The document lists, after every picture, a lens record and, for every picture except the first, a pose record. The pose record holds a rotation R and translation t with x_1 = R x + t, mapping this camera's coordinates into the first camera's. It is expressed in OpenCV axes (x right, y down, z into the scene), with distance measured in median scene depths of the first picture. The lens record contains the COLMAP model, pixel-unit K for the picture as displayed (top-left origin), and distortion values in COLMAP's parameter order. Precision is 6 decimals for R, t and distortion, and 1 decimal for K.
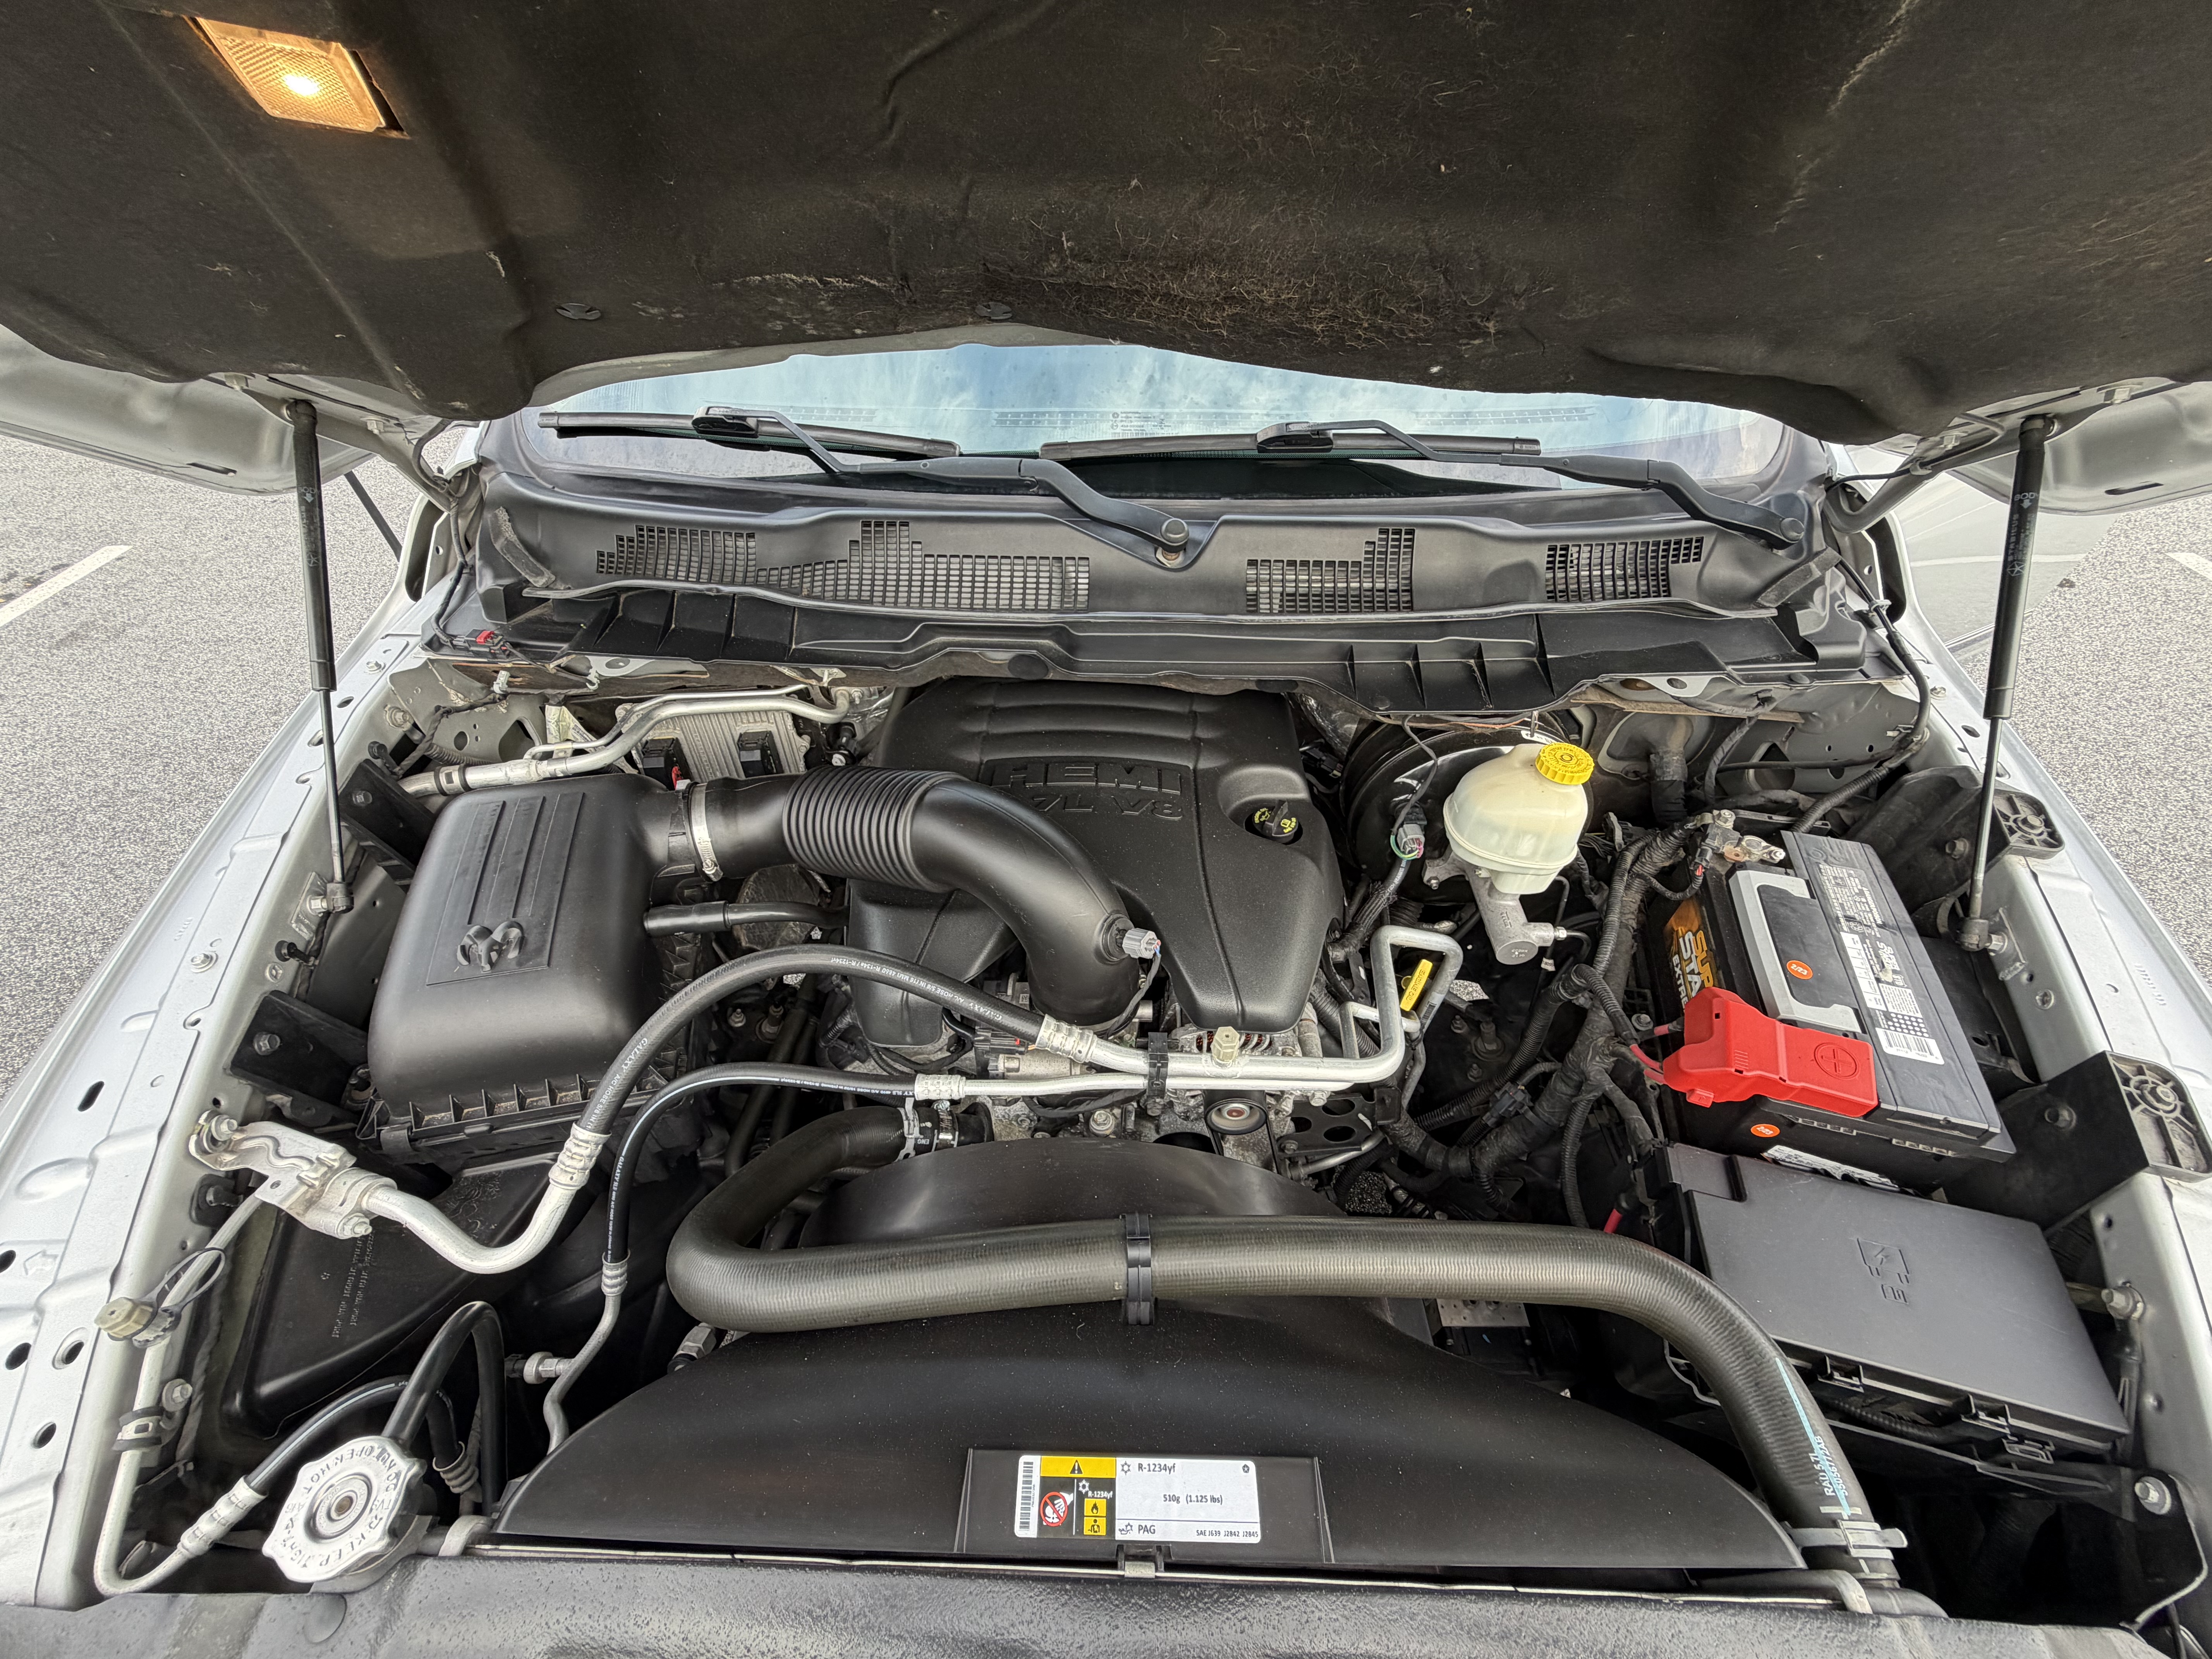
lens RADIAL K [[882.6, 0, 1106.0], [0, 882.6, 829.5], [0, 0, 1]] dist [0.000974, 0.000057]
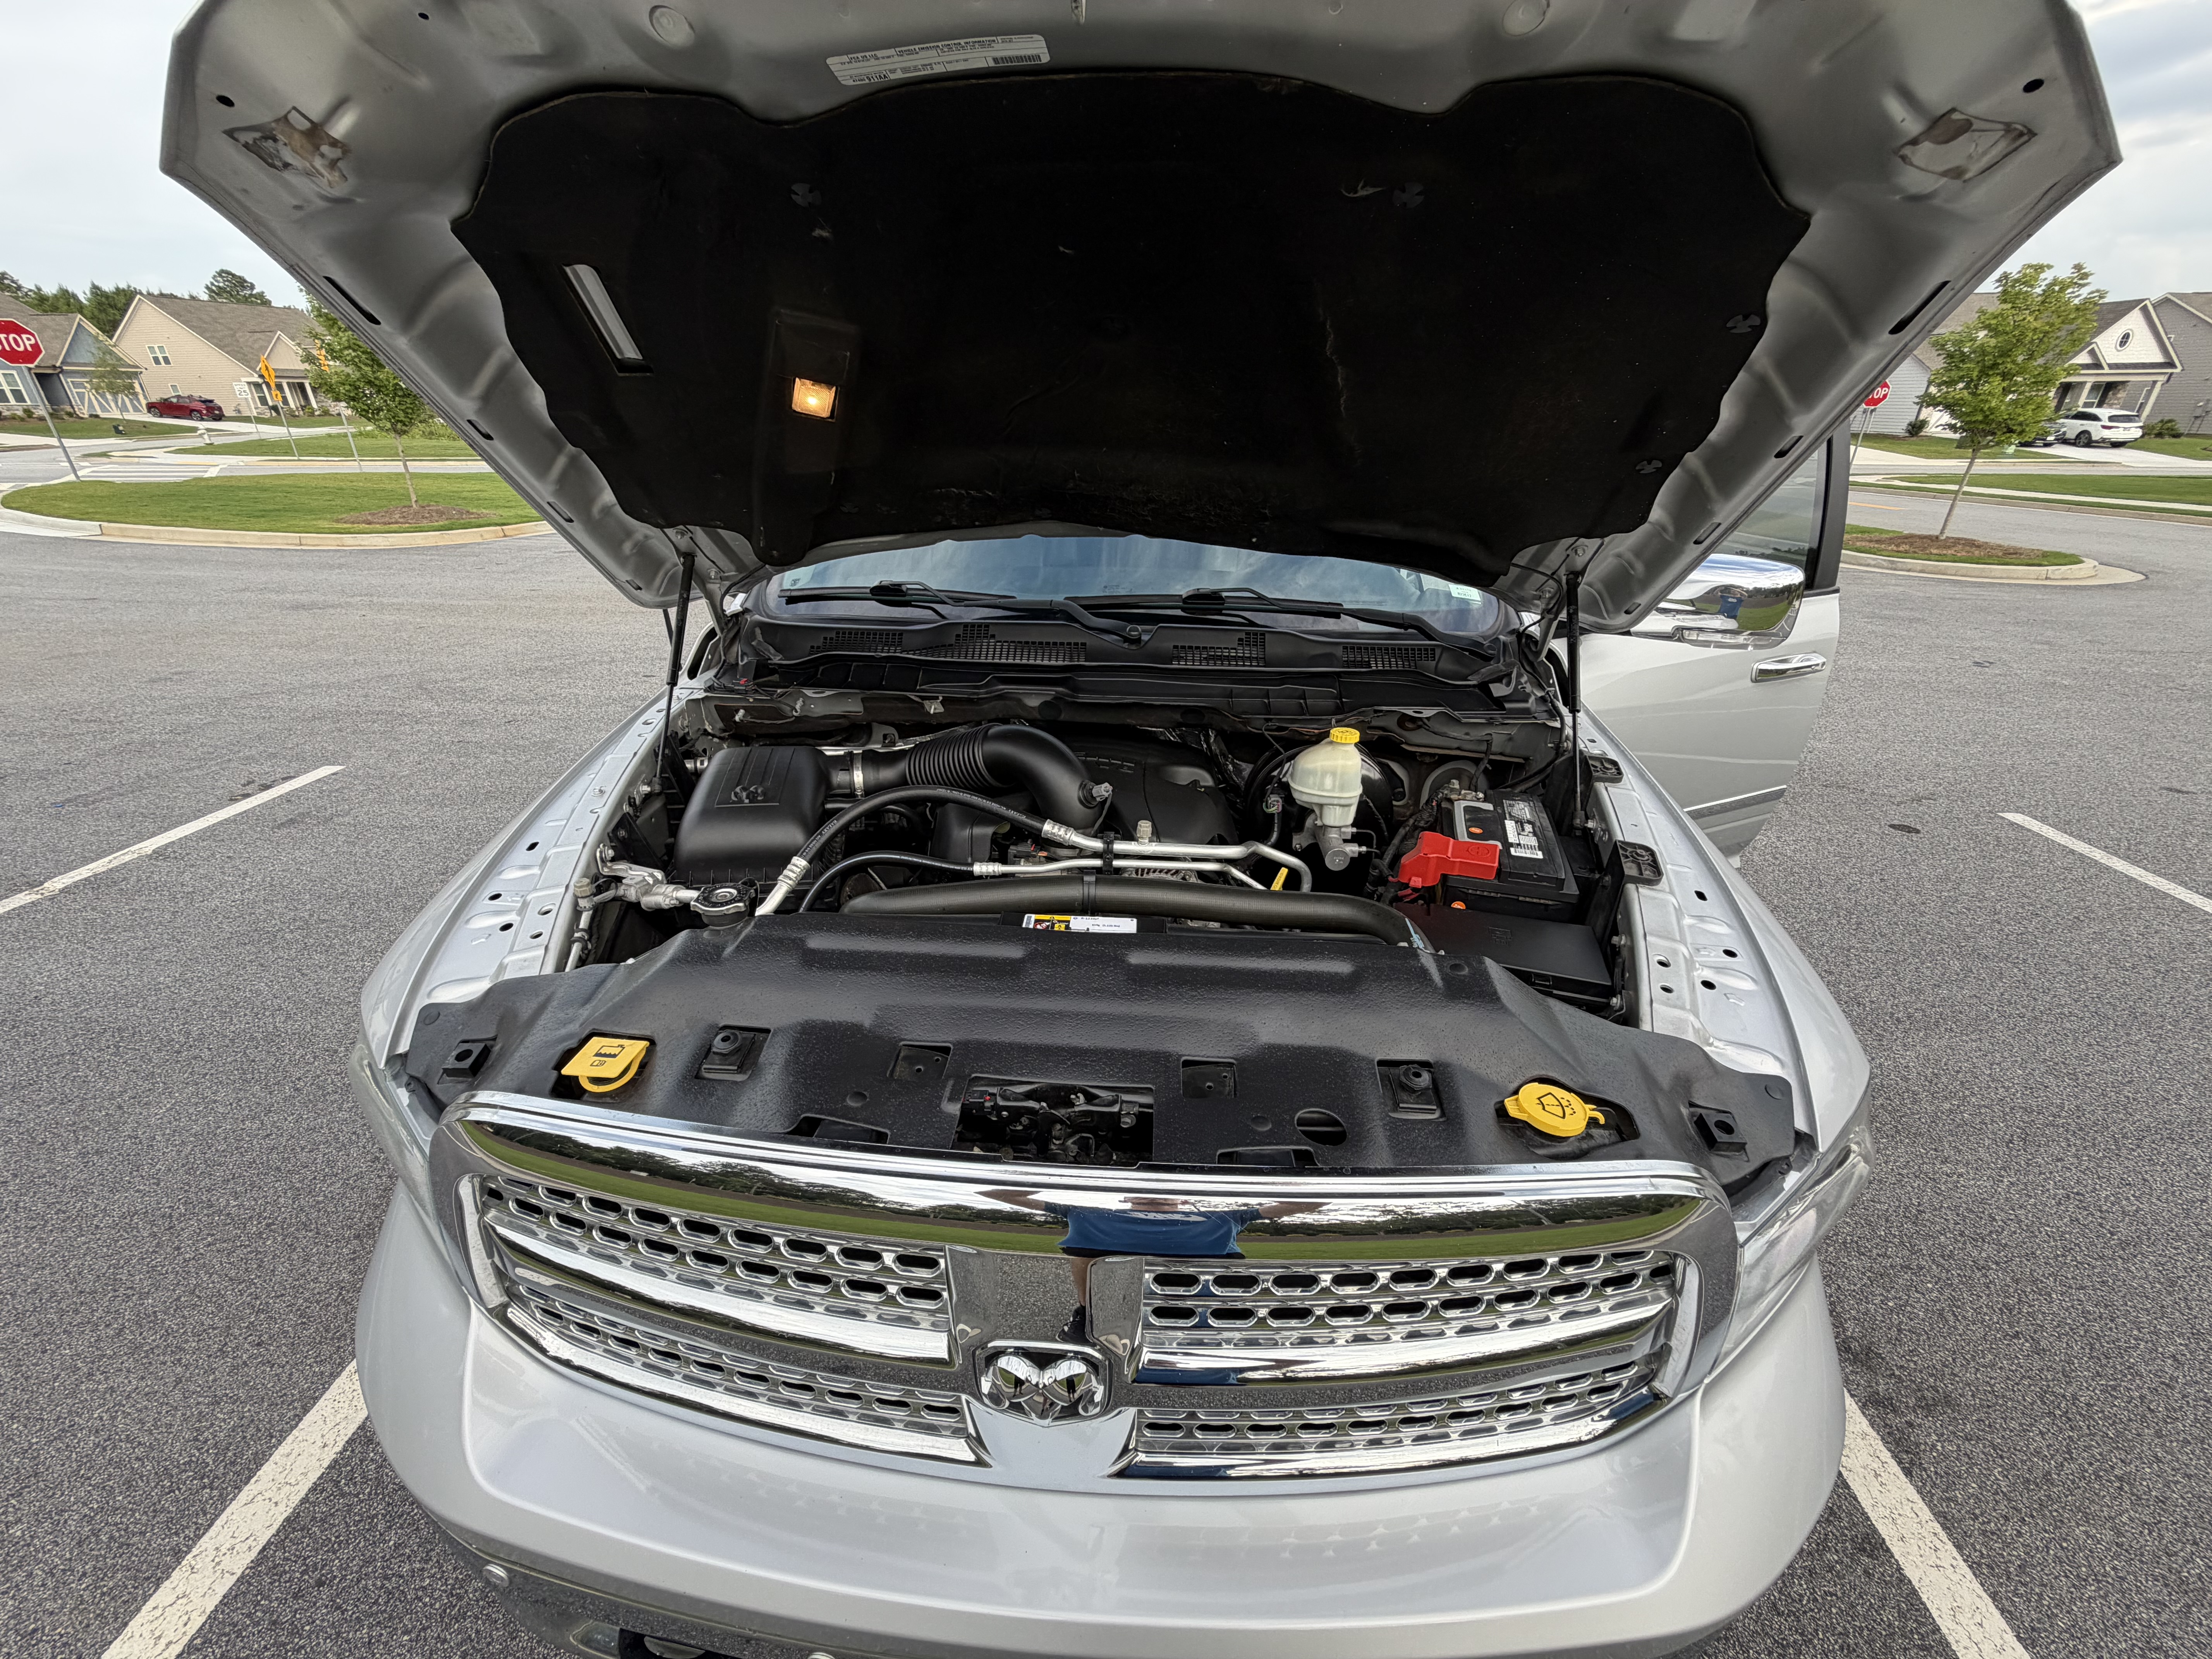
lens RADIAL K [[882.6, 0, 1106.0], [0, 882.6, 829.5], [0, 0, 1]] dist [0.000974, 0.000057]
pose [[0.999317, 0.026635, -0.025625, 0.076608], [-0.033834, 0.938282, -0.344211, 0.664294], [0.014875, 0.344843, 0.938543, -0.564014]]
